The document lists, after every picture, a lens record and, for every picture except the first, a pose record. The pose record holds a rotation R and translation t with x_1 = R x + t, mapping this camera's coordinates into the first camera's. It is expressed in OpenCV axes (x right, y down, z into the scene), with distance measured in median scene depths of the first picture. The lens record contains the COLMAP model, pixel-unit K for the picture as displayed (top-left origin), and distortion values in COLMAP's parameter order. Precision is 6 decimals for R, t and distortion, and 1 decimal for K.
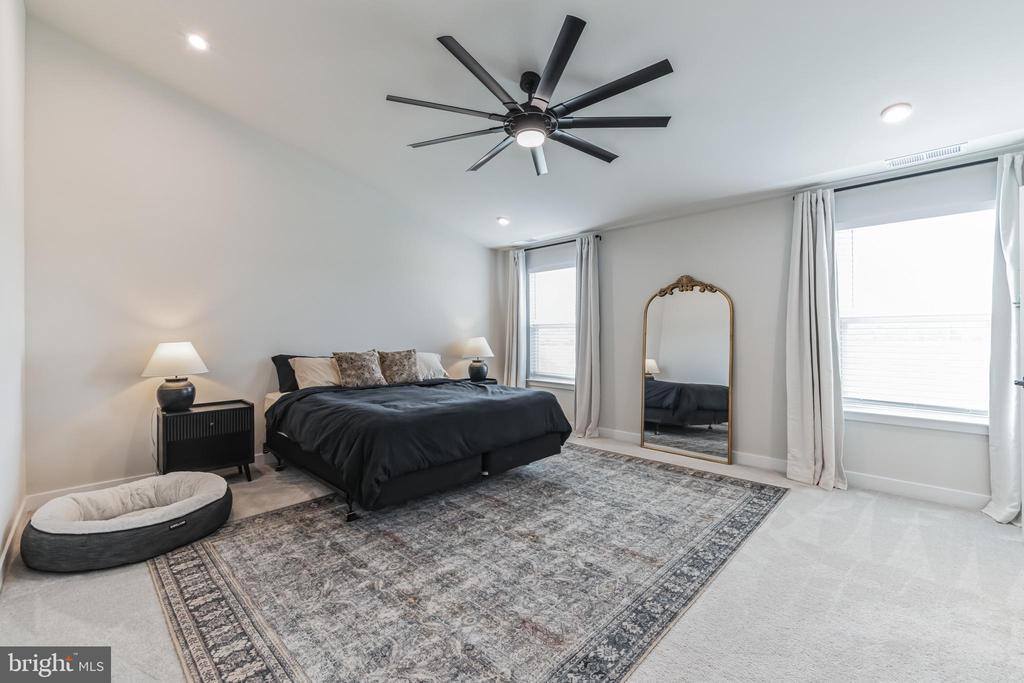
lens RADIAL K [[435.0, 0, 514.2], [0, 435.0, 334.3], [0, 0, 1]] dist [0.001375, -0.000153]
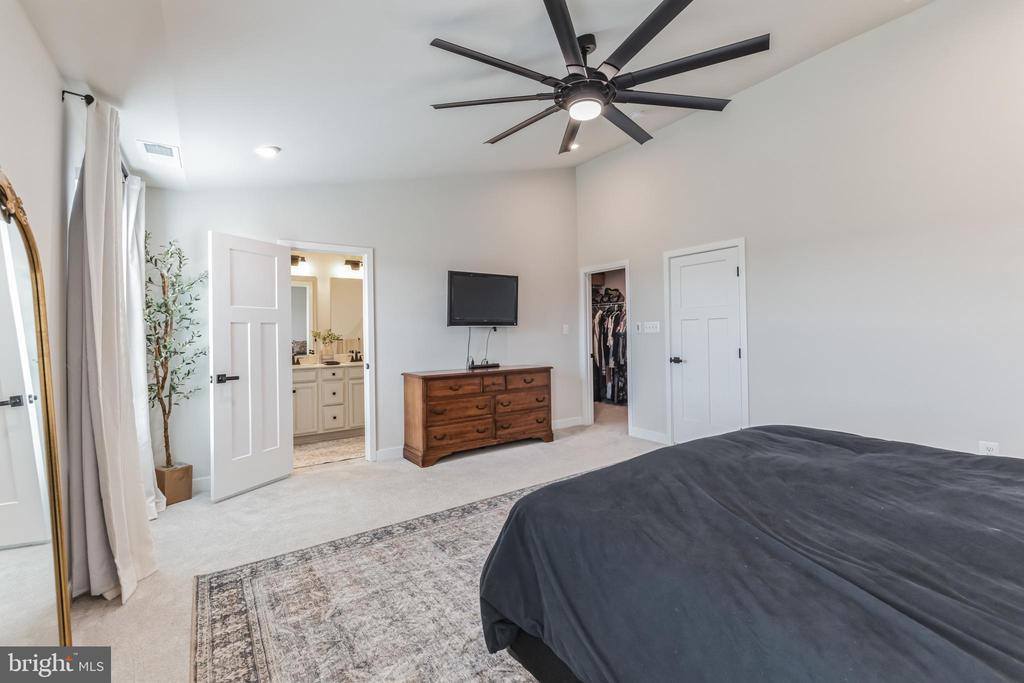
lens RADIAL K [[435.0, 0, 514.2], [0, 435.0, 334.3], [0, 0, 1]] dist [0.001375, -0.000153]
pose [[-0.982952, 0.014889, 0.183261, 0.026506], [0.015812, 0.999869, 0.003571, -0.011163], [-0.183184, 0.006408, -0.983058, 1.604096]]
